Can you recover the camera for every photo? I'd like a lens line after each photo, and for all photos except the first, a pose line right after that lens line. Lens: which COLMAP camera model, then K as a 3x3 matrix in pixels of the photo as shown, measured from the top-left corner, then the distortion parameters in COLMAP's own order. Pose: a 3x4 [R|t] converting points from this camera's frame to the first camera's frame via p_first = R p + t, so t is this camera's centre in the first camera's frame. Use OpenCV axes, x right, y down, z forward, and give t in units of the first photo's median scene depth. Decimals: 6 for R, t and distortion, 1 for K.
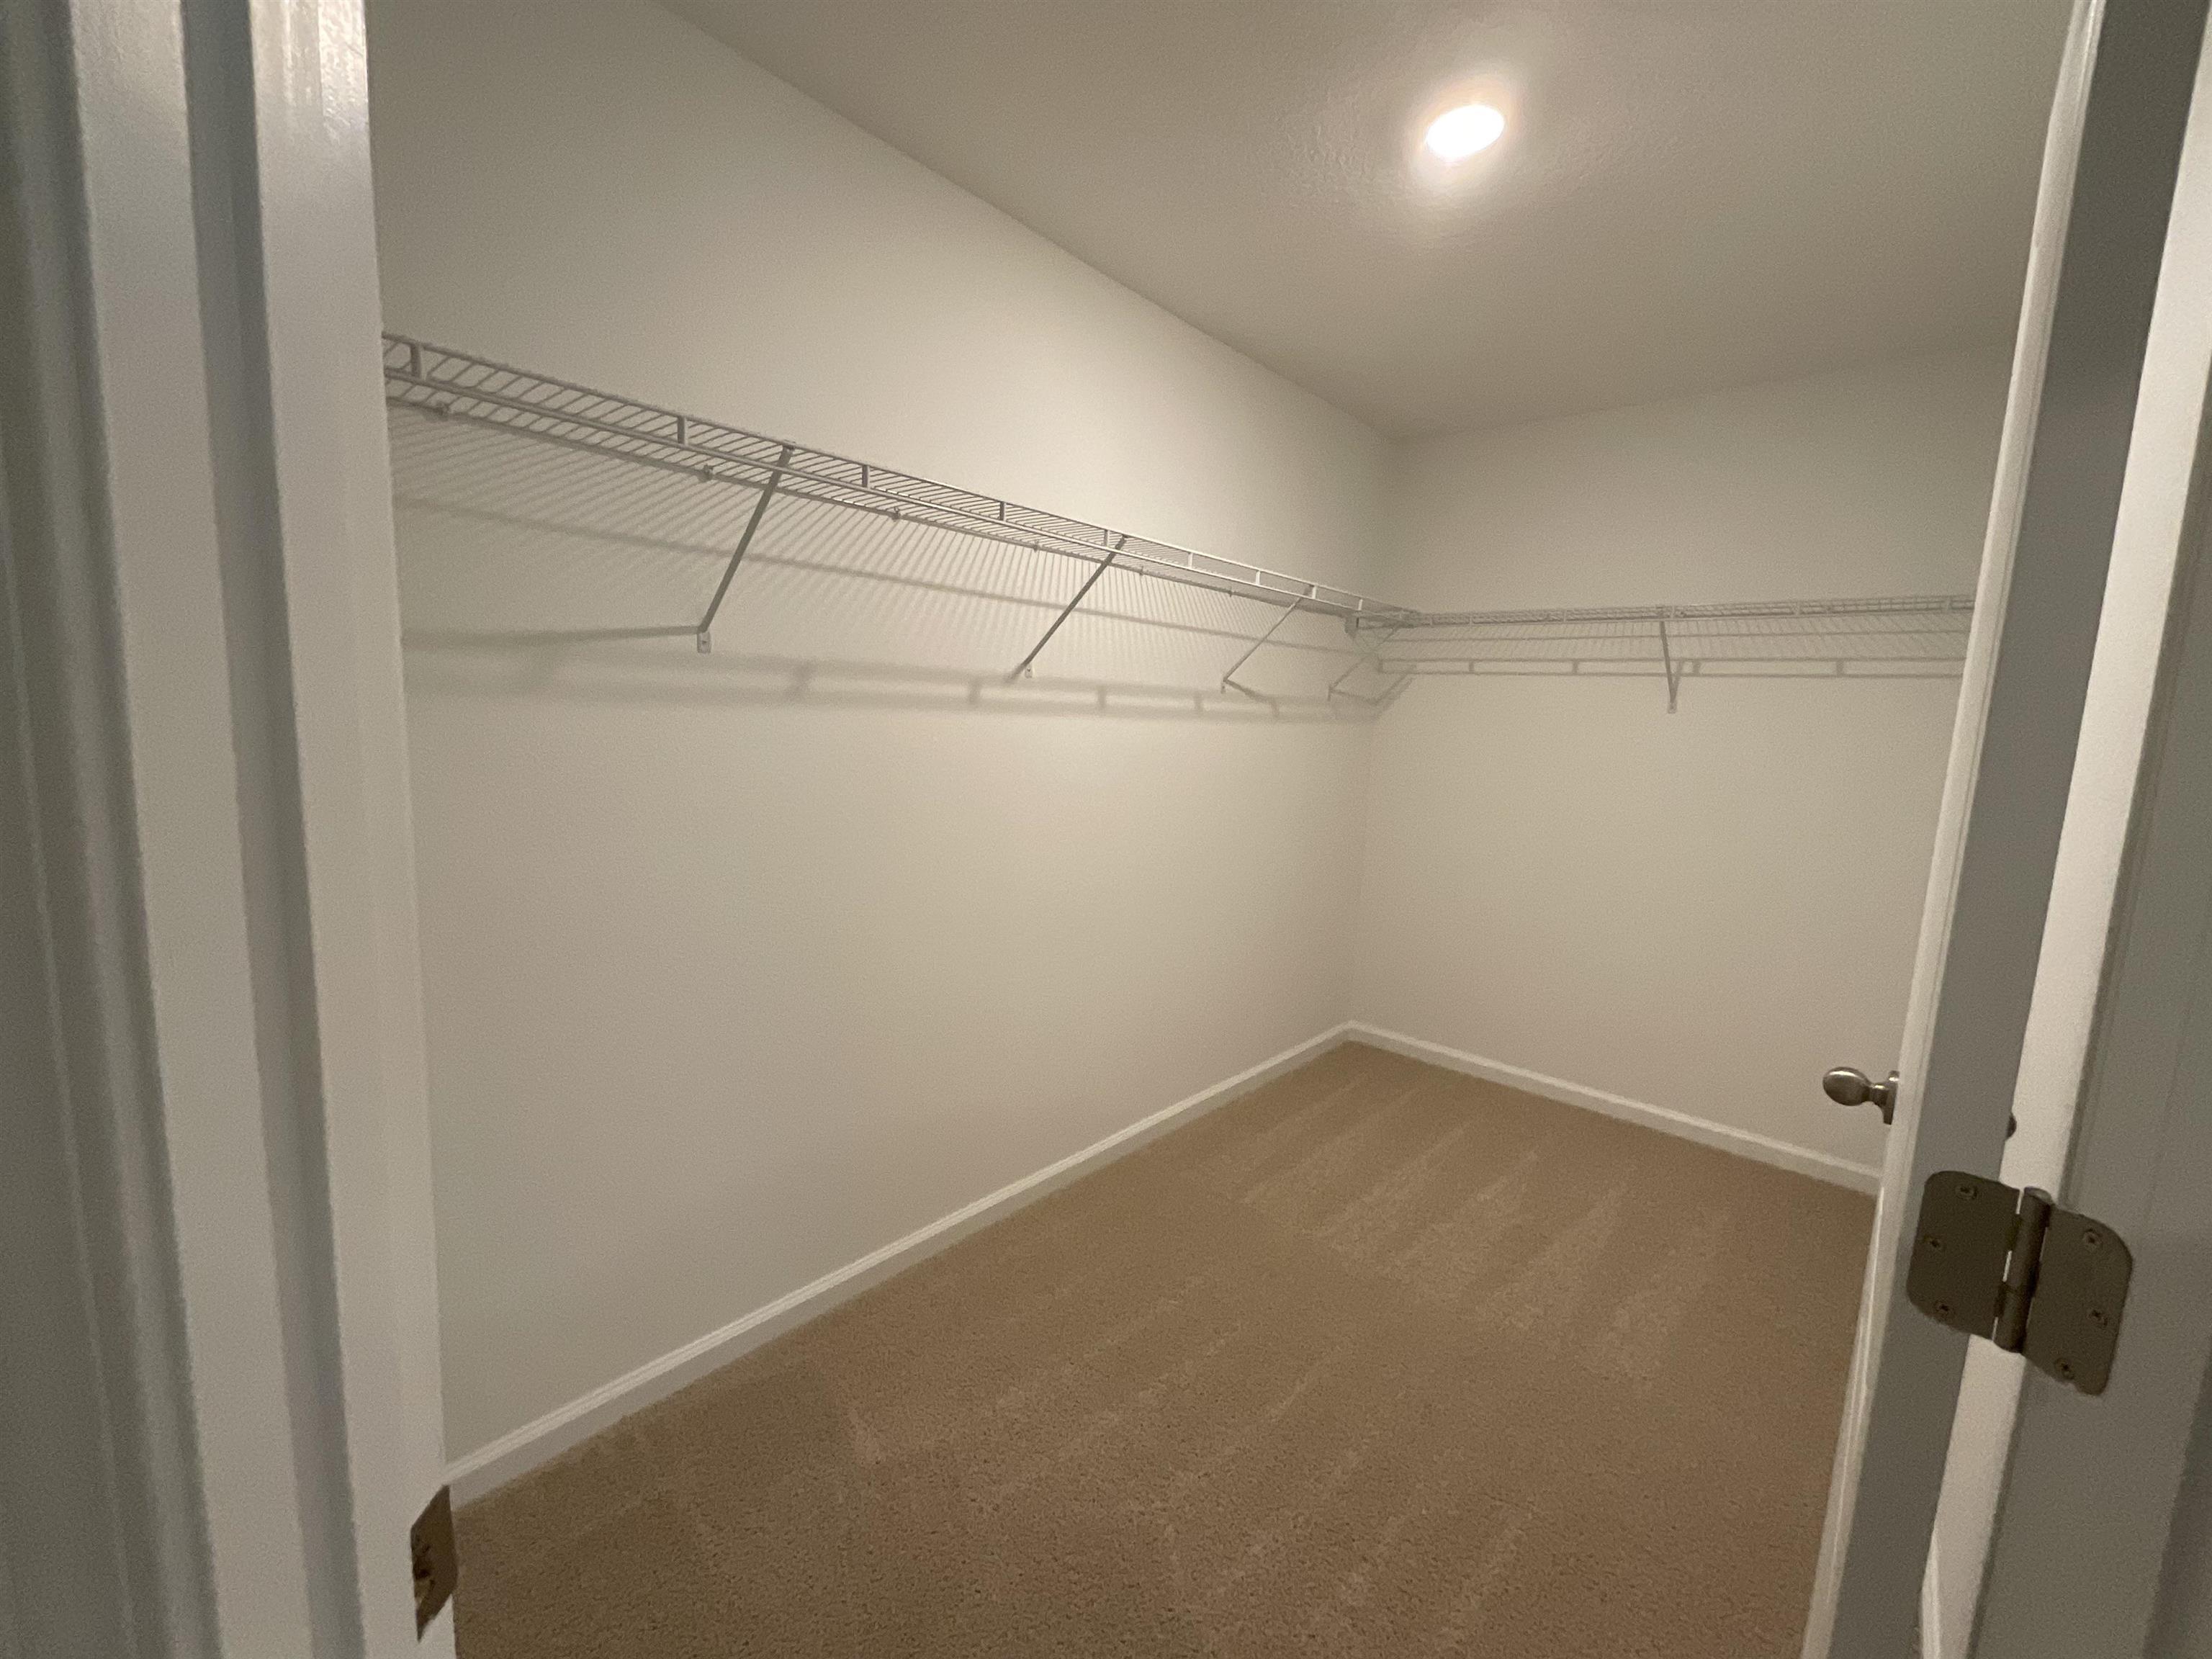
lens RADIAL K [[910.4, 0, 1106.0], [0, 910.4, 829.5], [0, 0, 1]] dist [0.001521, -0.000231]
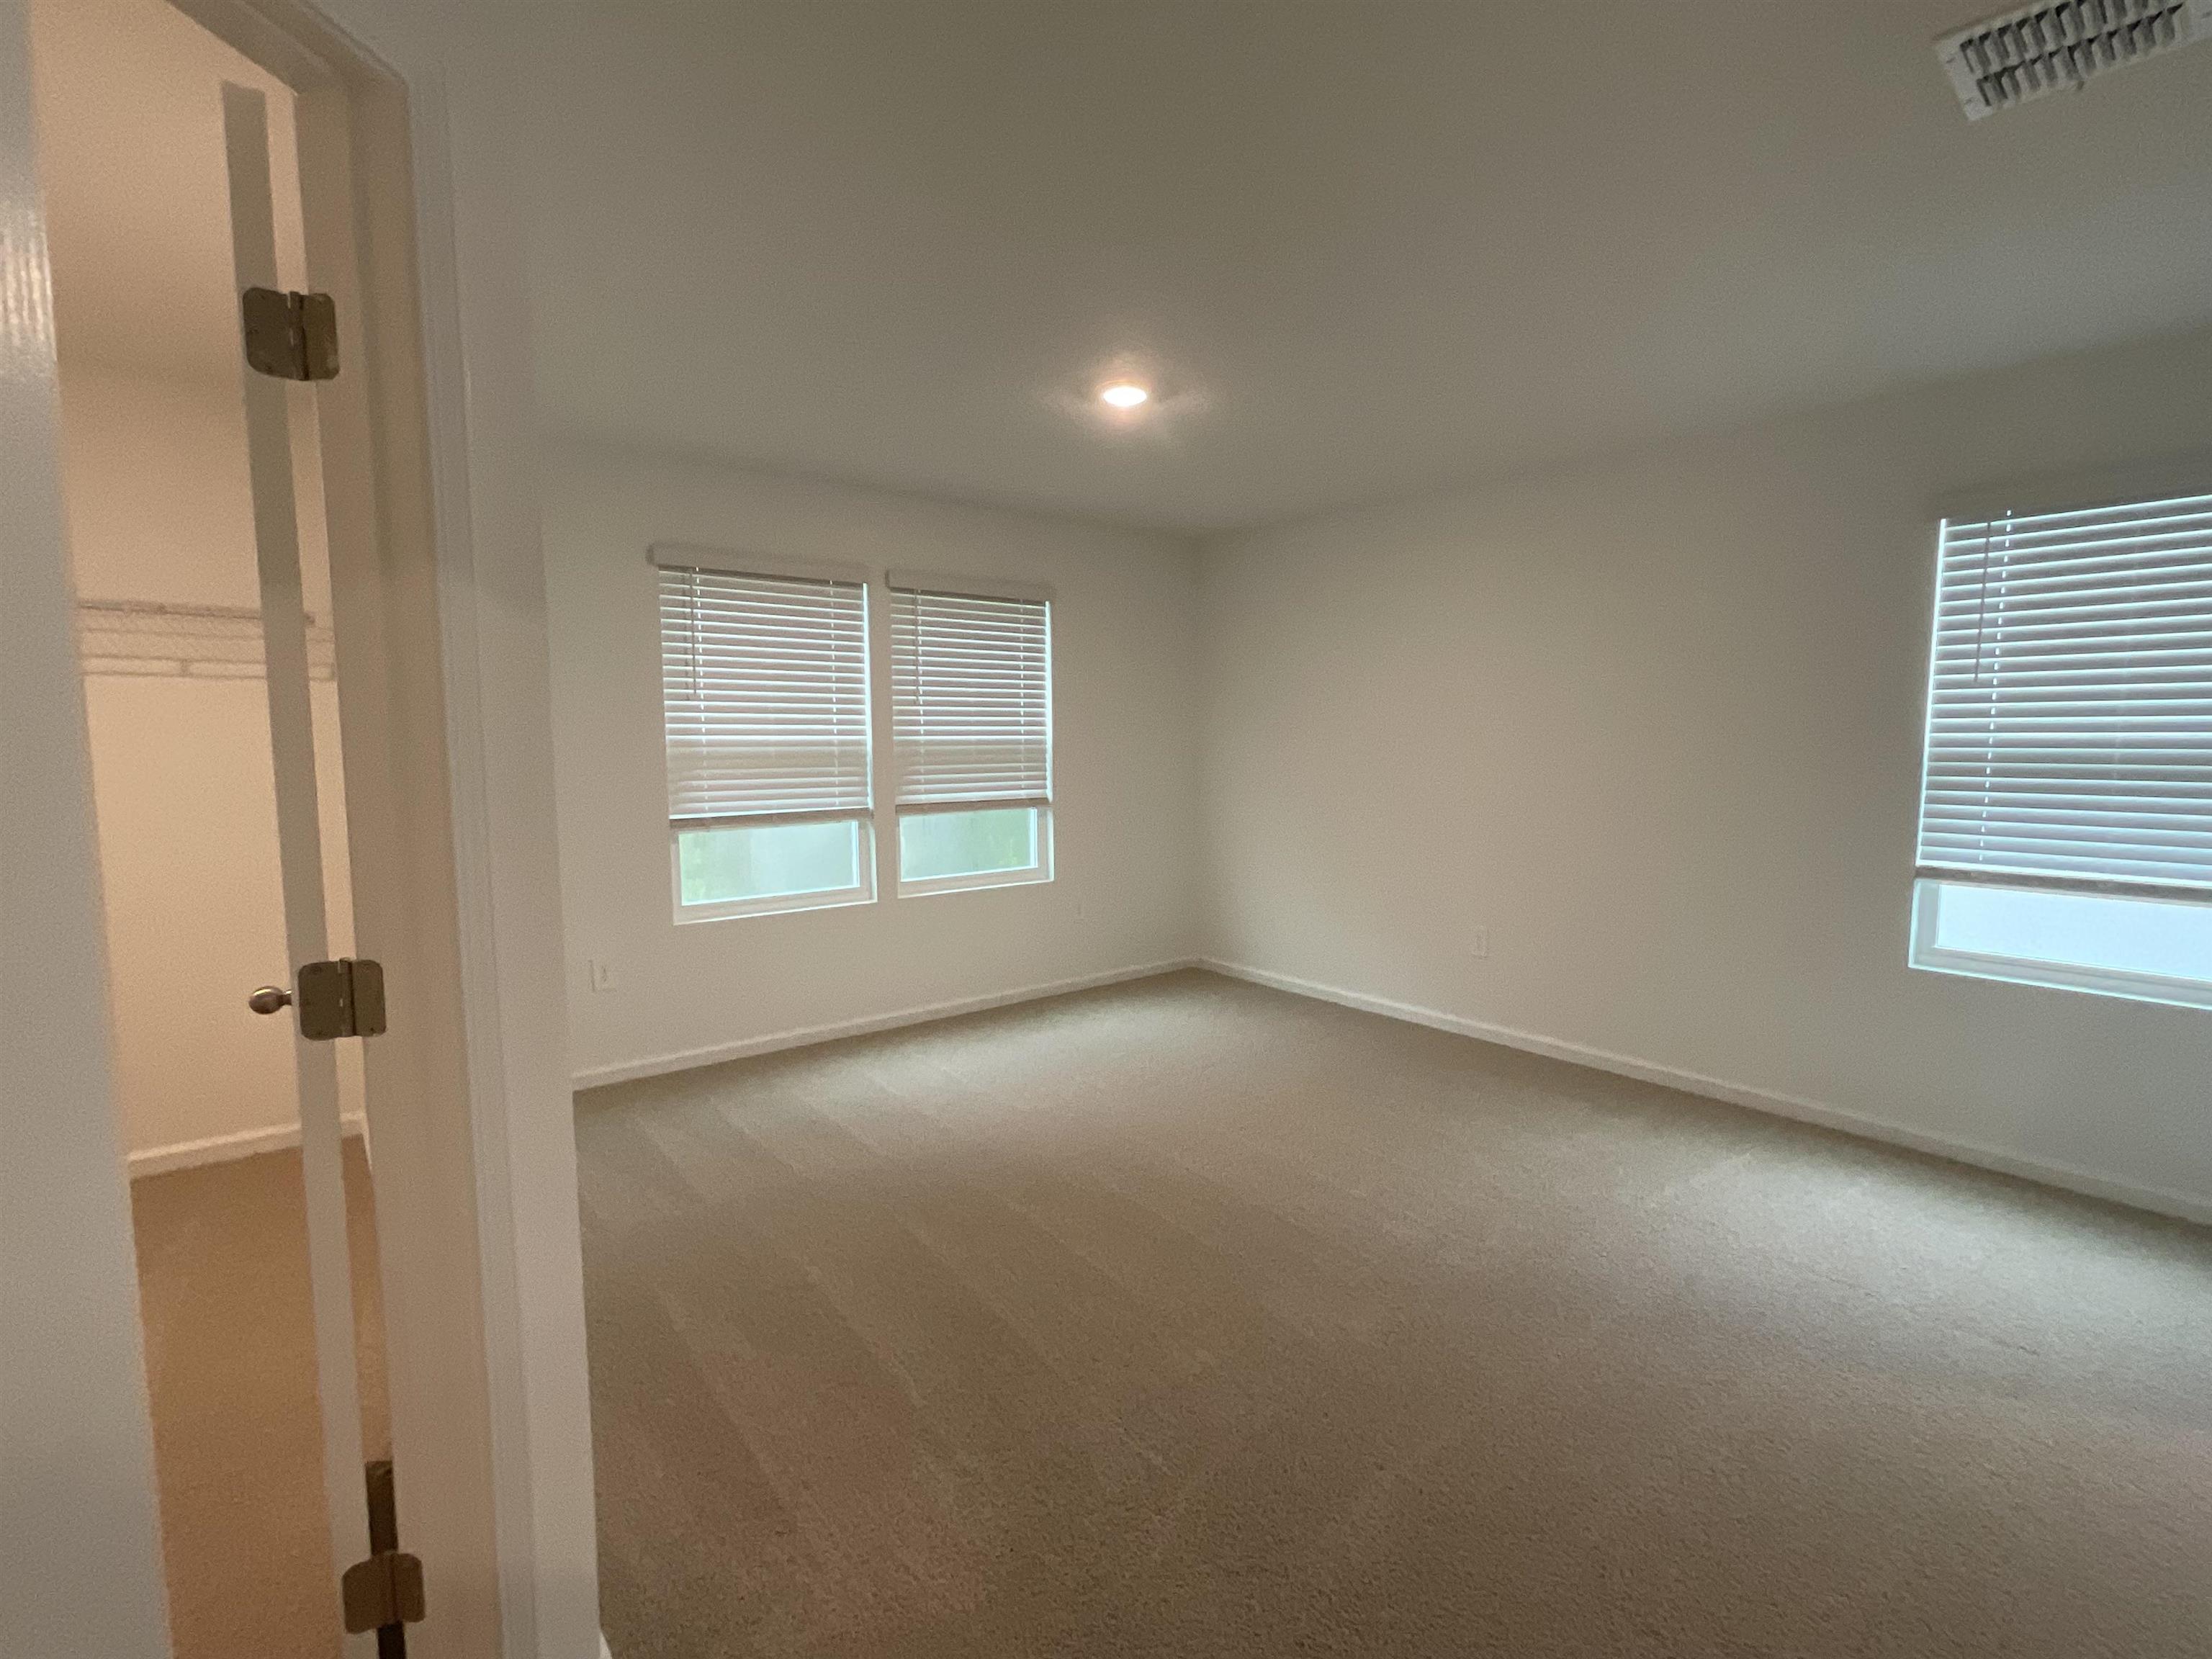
lens RADIAL K [[1018.6, 0, 1106.0], [0, 1018.6, 829.5], [0, 0, 1]] dist [-0.059747, 0.011386]
pose [[0.147616, -0.134018, 0.979923, -0.890865], [0.147887, 0.982629, 0.112111, 0.111876], [-0.977926, 0.128369, 0.164872, -1.111043]]
